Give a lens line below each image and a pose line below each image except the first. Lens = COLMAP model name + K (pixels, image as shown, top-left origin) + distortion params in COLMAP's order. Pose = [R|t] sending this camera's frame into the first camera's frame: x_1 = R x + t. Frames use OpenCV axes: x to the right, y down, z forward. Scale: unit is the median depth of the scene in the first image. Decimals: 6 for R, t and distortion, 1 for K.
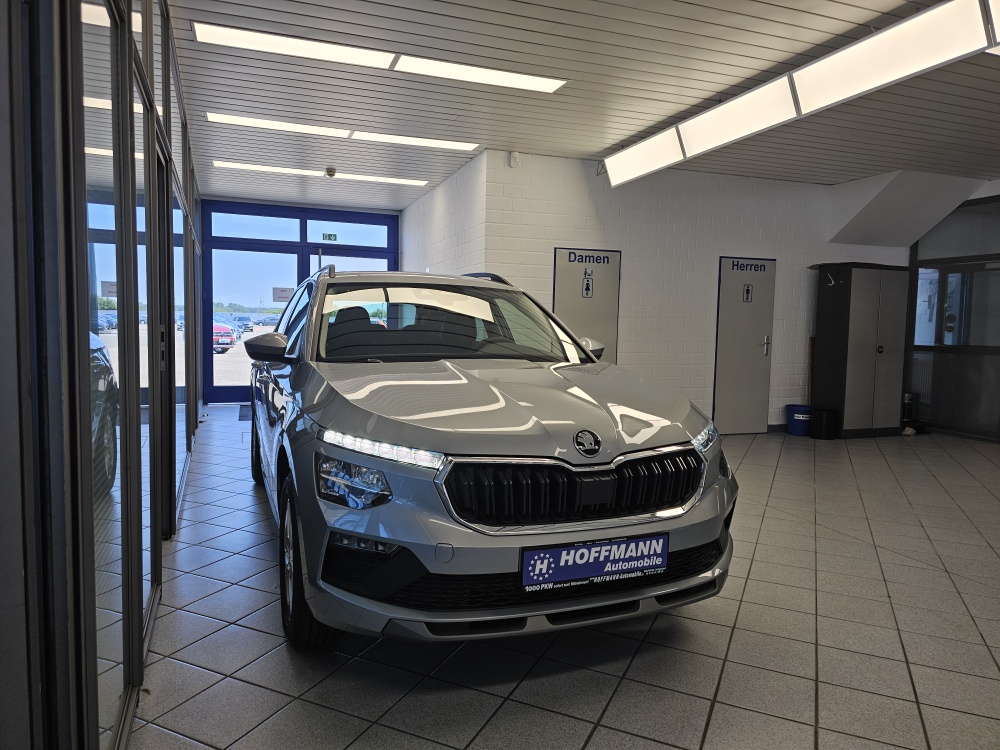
lens RADIAL K [[689.8, 0, 480.8], [0, 689.8, 370.4], [0, 0, 1]] dist [0.079805, -0.100869]
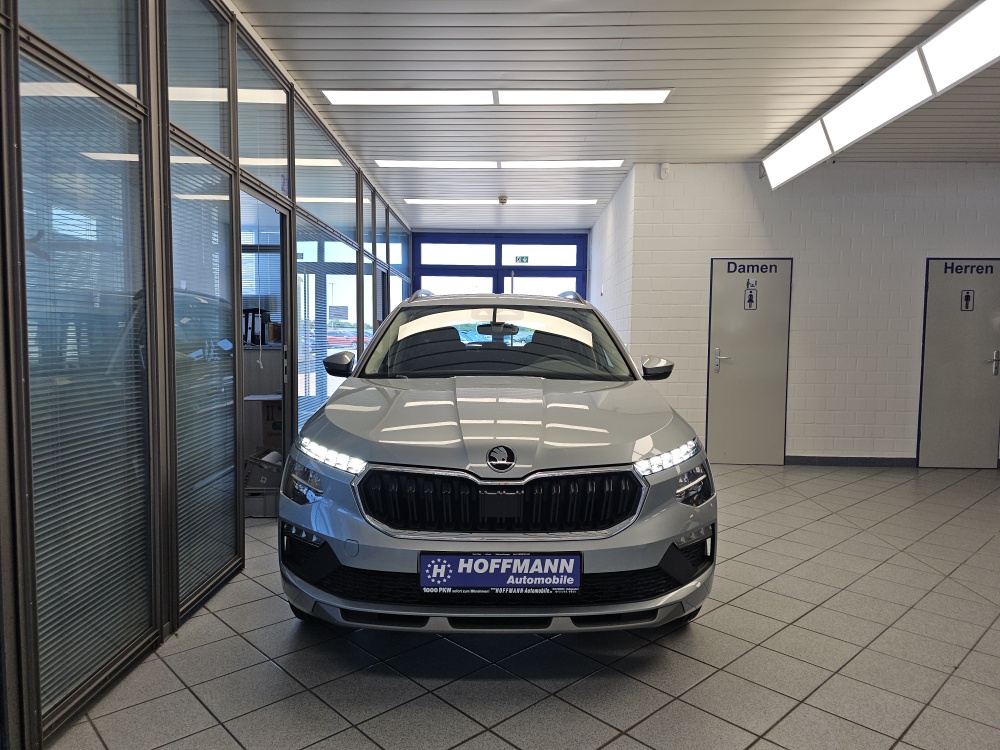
lens RADIAL K [[688.2, 0, 495.4], [0, 688.2, 376.4], [0, 0, 1]] dist [0.072210, -0.091070]
pose [[0.927204, 0.010112, -0.374419, 0.529439], [-0.014916, 0.999839, -0.009935, -0.007431], [0.374259, 0.014797, 0.927206, 0.036404]]
